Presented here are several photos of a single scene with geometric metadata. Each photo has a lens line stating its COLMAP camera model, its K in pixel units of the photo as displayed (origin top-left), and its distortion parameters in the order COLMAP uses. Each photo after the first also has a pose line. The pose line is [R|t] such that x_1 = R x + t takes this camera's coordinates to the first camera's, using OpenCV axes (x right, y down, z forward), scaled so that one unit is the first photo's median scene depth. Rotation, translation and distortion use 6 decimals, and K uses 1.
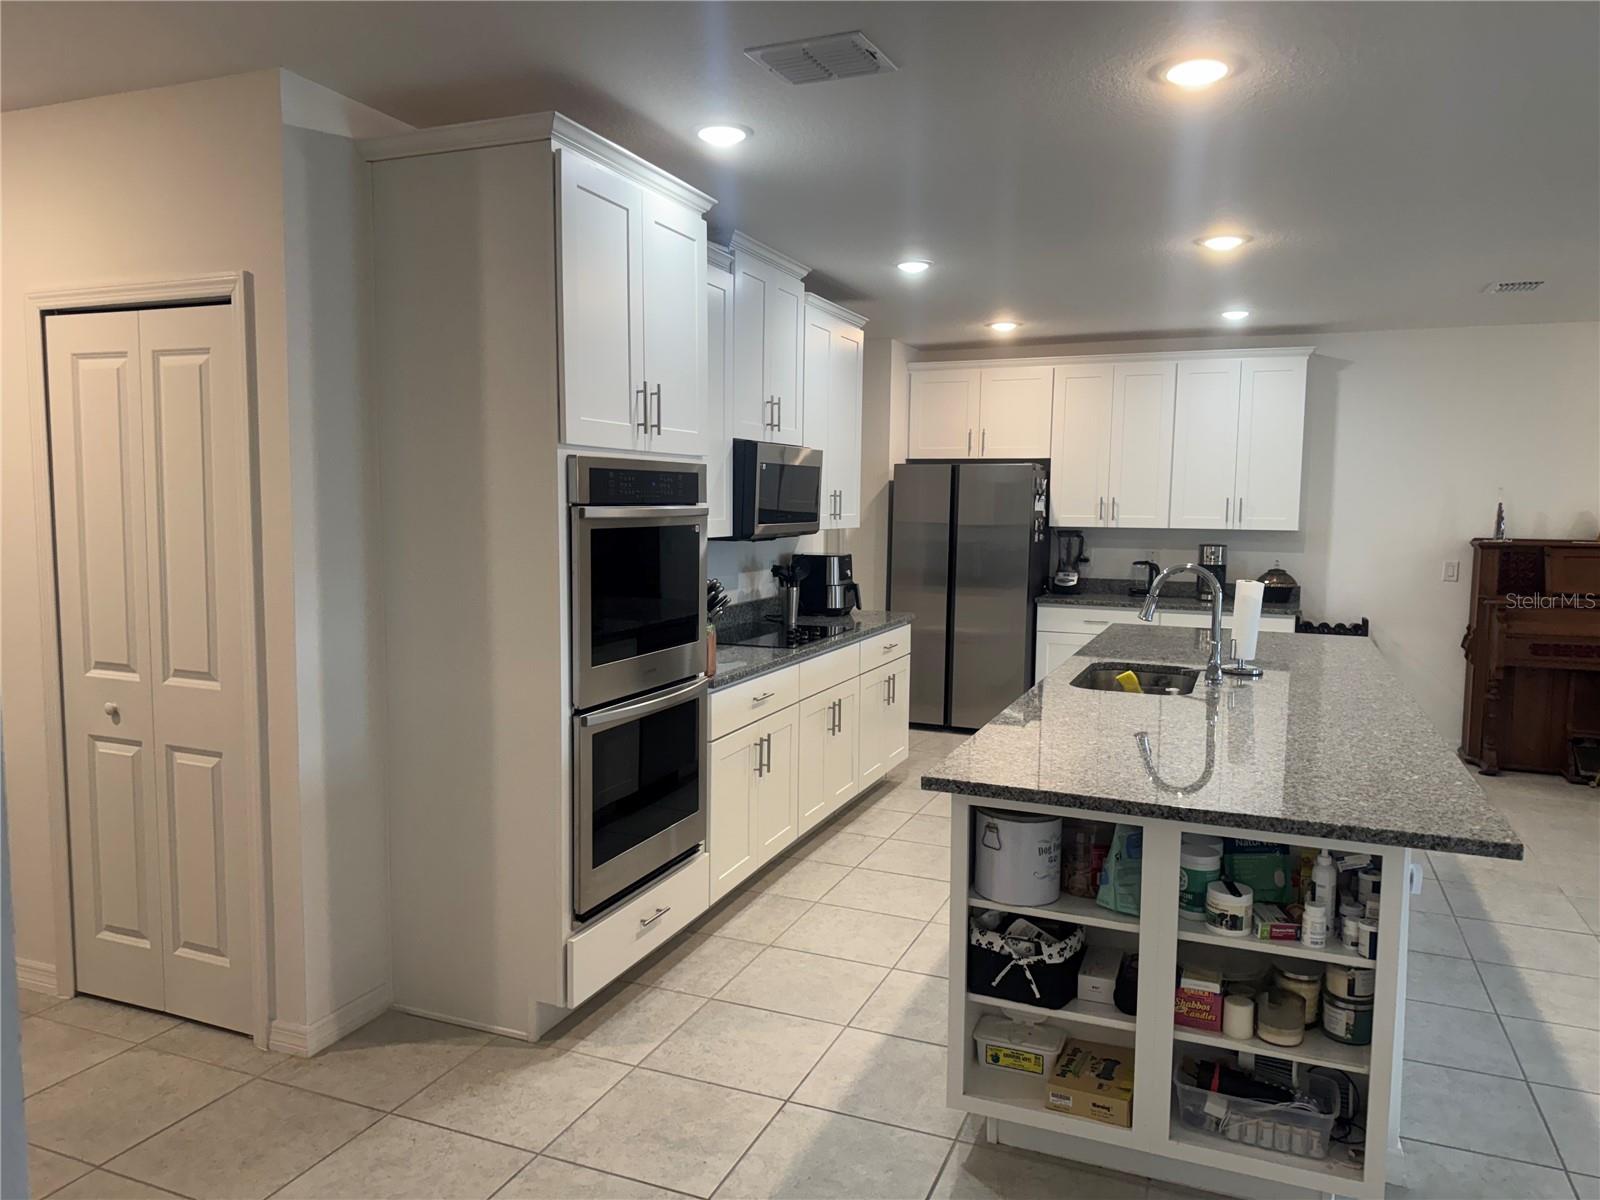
lens RADIAL K [[1132.7, 0, 796.8], [0, 1132.7, 599.4], [0, 0, 1]] dist [0.042456, -0.042734]
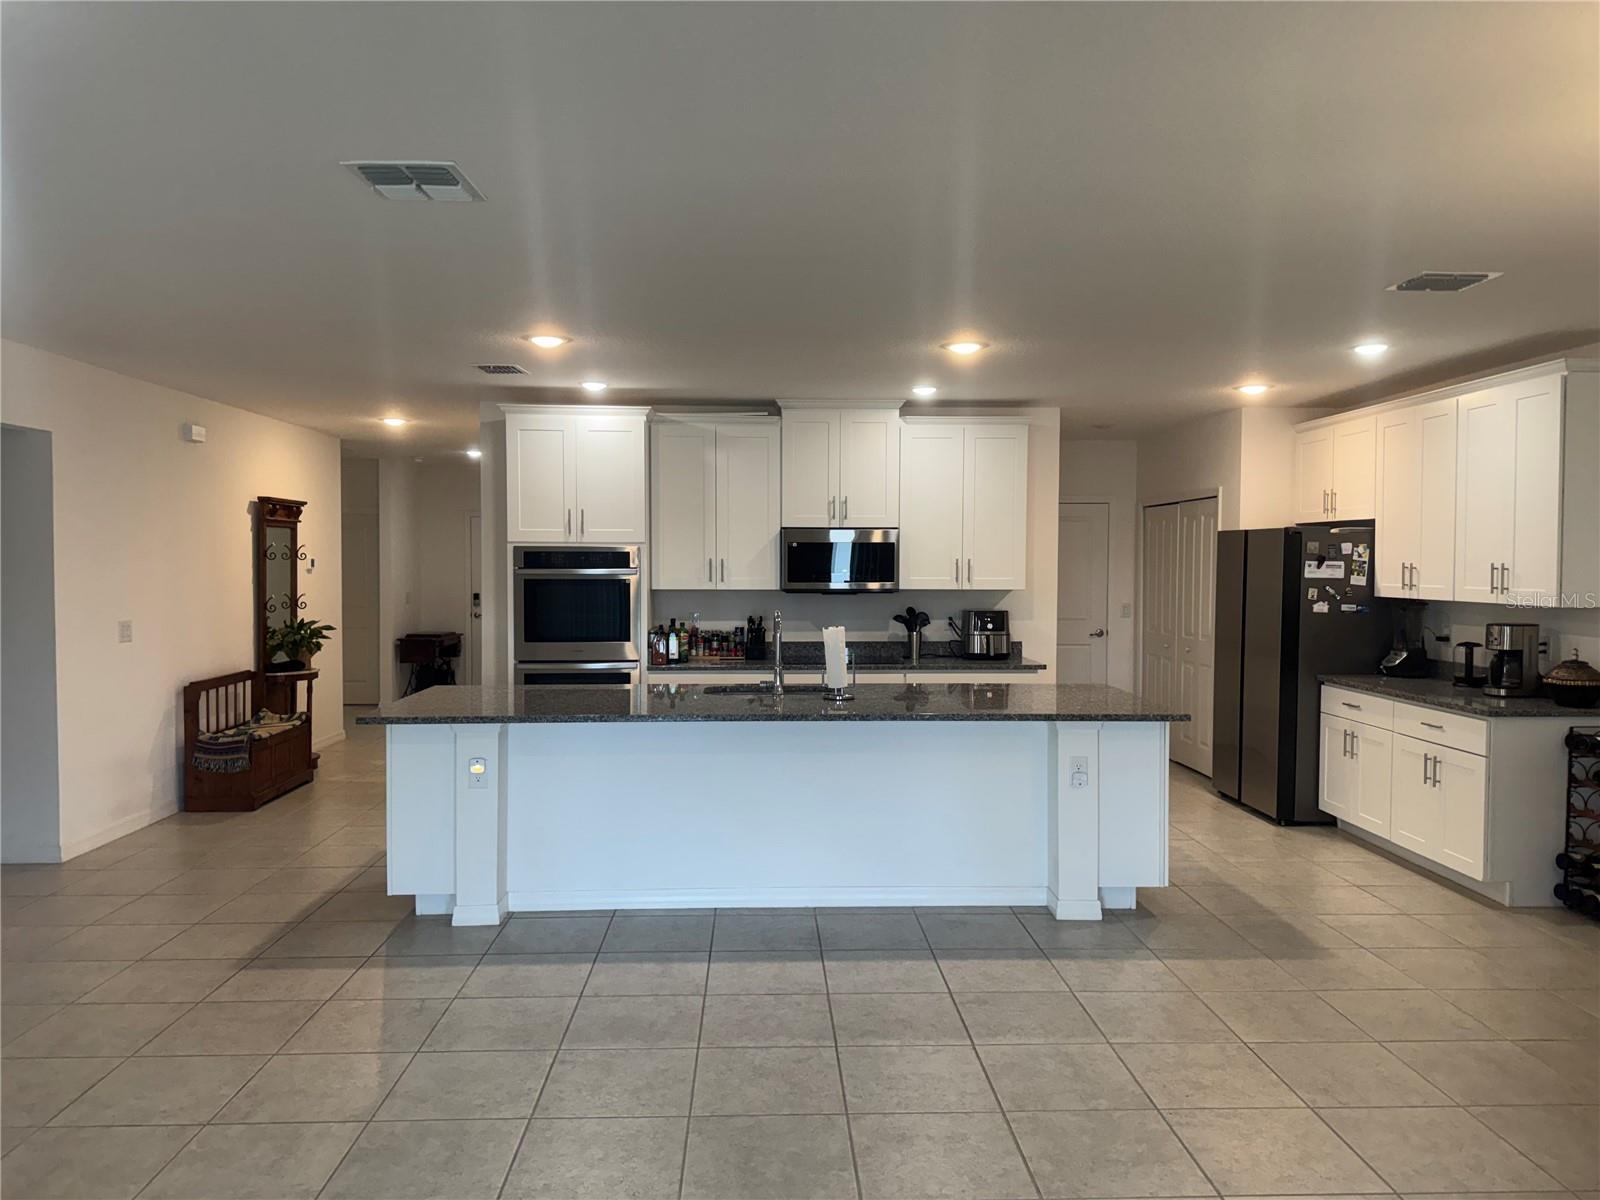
lens RADIAL K [[1132.7, 0, 793.2], [0, 1132.7, 599.8], [0, 0, 1]] dist [0.042456, -0.042734]
pose [[0.413411, 0.021996, -0.910279, 0.895787], [-0.080444, 0.996681, -0.012451, -0.016202], [0.906984, 0.078374, 0.413808, 0.247270]]
